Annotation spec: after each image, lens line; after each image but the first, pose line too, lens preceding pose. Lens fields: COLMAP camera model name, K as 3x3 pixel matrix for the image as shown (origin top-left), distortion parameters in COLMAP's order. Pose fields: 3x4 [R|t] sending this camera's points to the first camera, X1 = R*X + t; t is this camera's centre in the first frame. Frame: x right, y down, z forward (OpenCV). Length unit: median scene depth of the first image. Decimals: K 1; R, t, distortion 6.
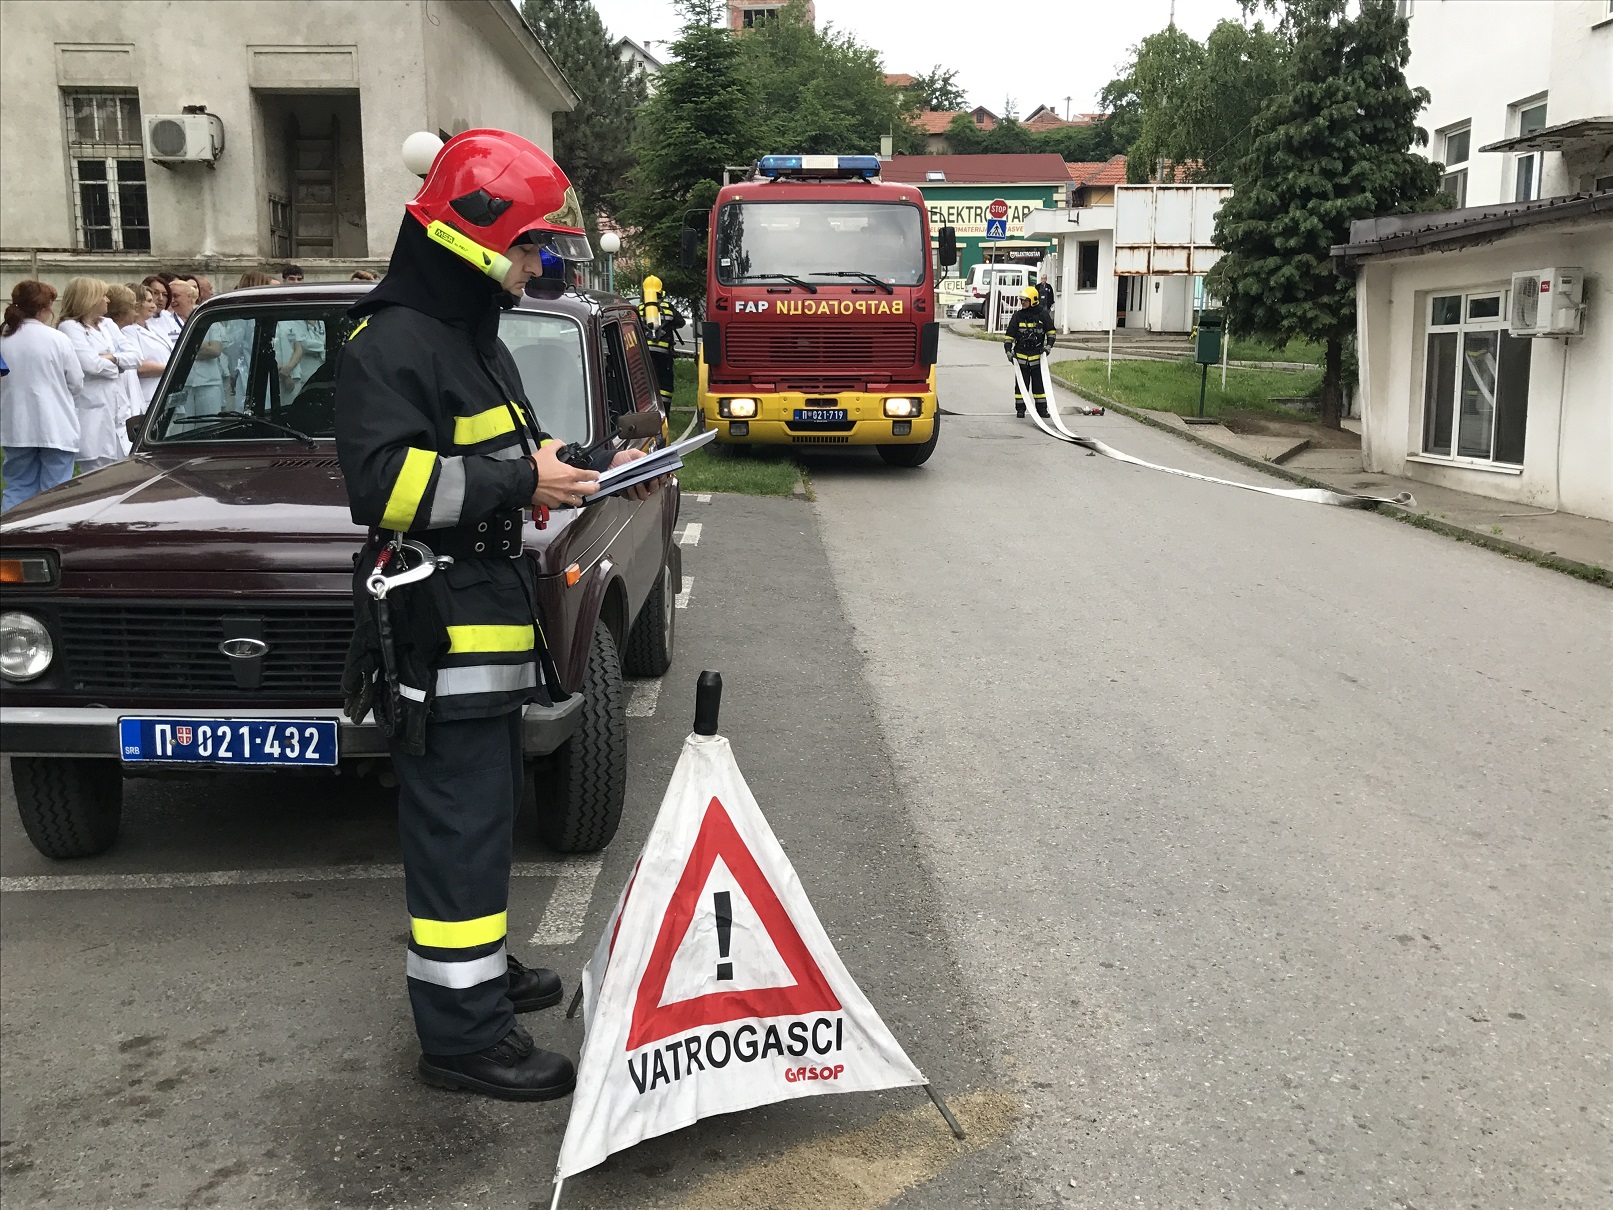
lens RADIAL K [[1487.5, 0, 806.5], [0, 1487.5, 605.0], [0, 0, 1]] dist [0.083523, -0.099452]
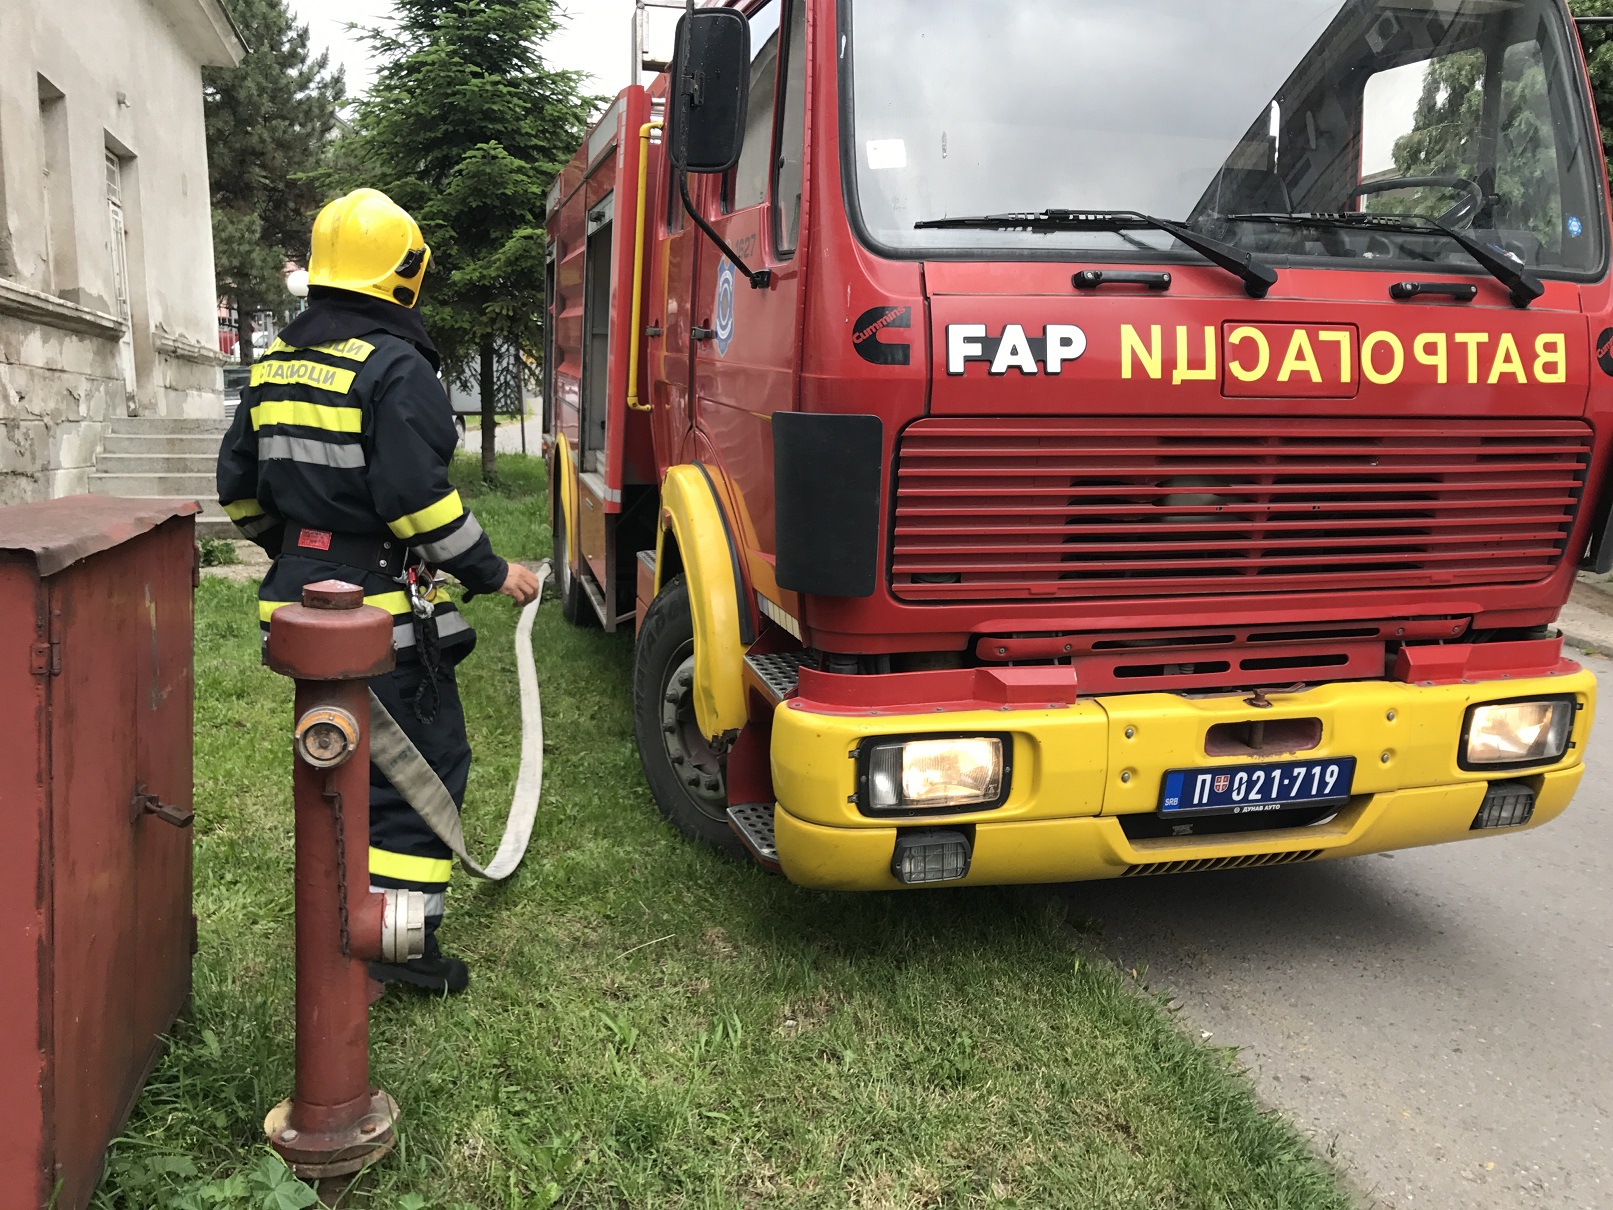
lens RADIAL K [[1331.6, 0, 806.5], [0, 1331.6, 605.0], [0, 0, 1]] dist [-0.043274, 0.076267]
pose [[0.972685, -0.033203, 0.229742, -0.107036], [0.039167, 0.999002, -0.021449, -0.146819], [-0.228801, 0.029862, 0.973015, 0.755562]]
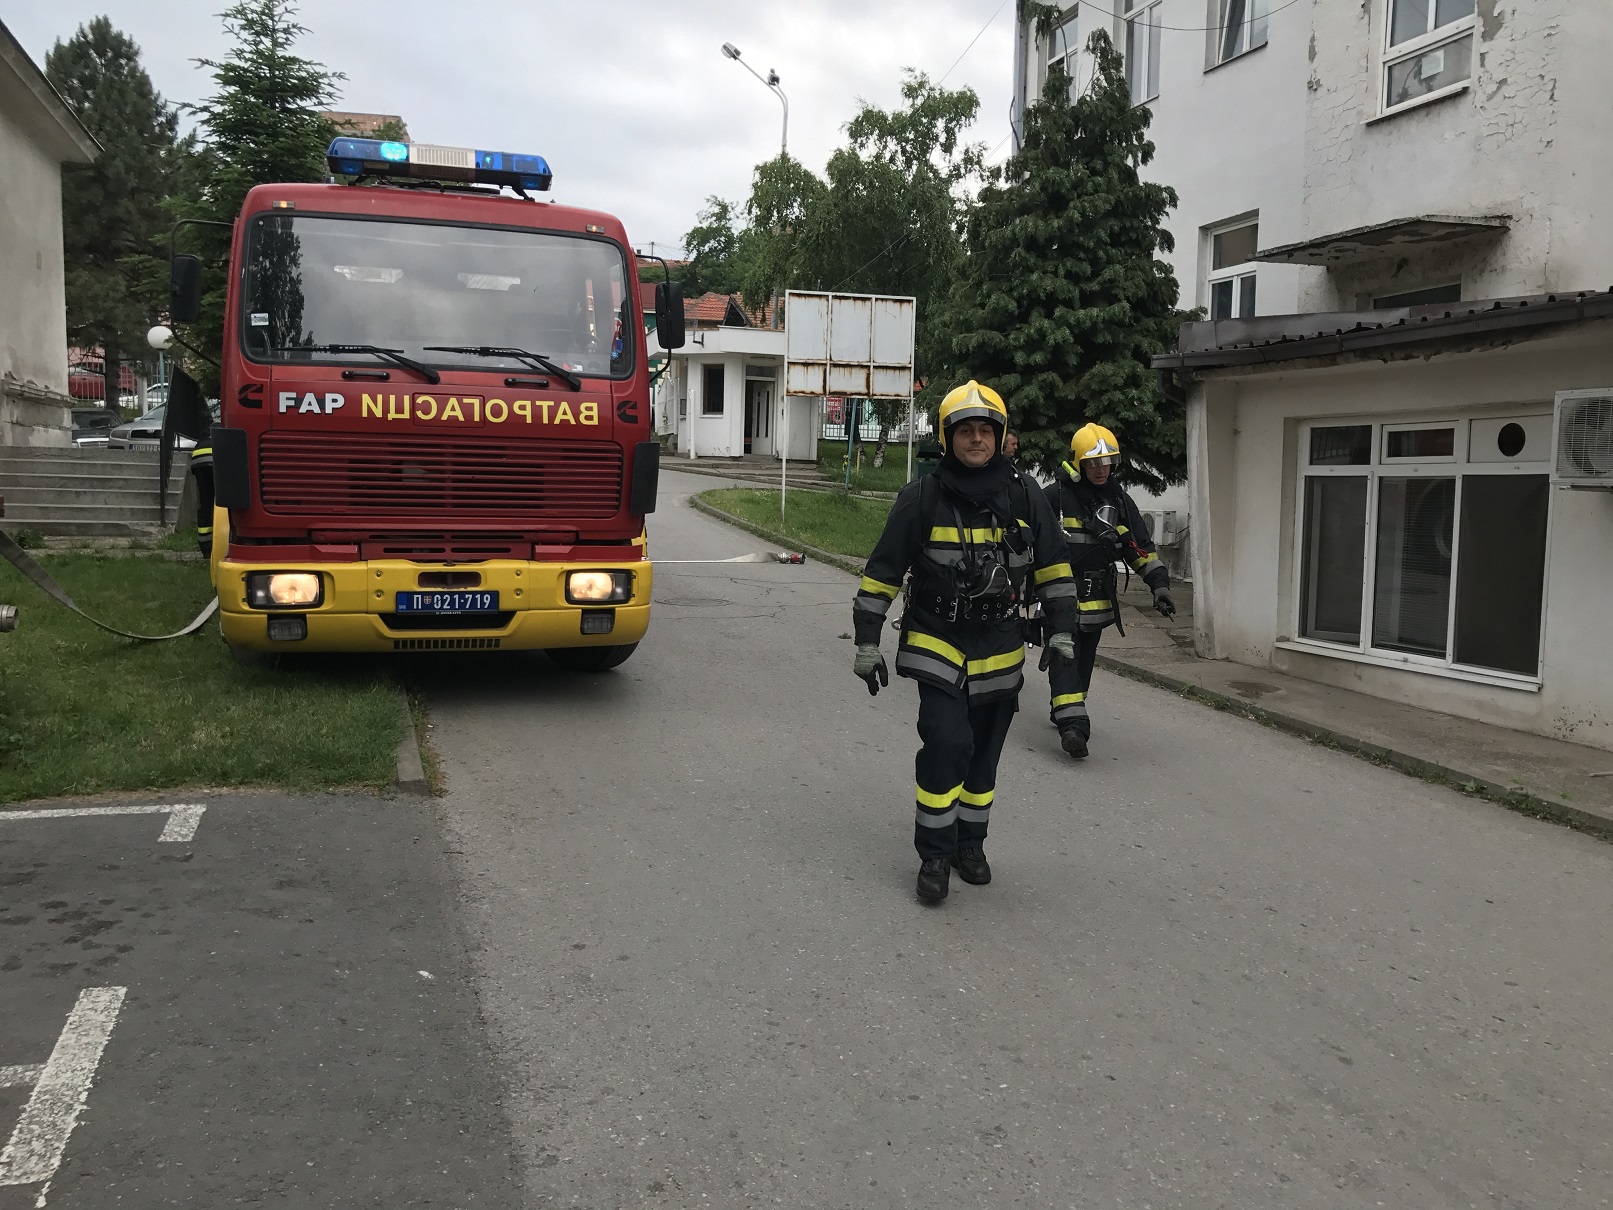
lens RADIAL K [[1339.4, 0, 807.8], [0, 1339.4, 584.7], [0, 0, 1]] dist [0.072694, -0.123422]
pose [[0.958125, -0.006029, 0.286285, -0.005153], [0.029977, 0.996397, -0.079342, -0.085421], [-0.284775, 0.084602, 0.954854, 0.461182]]
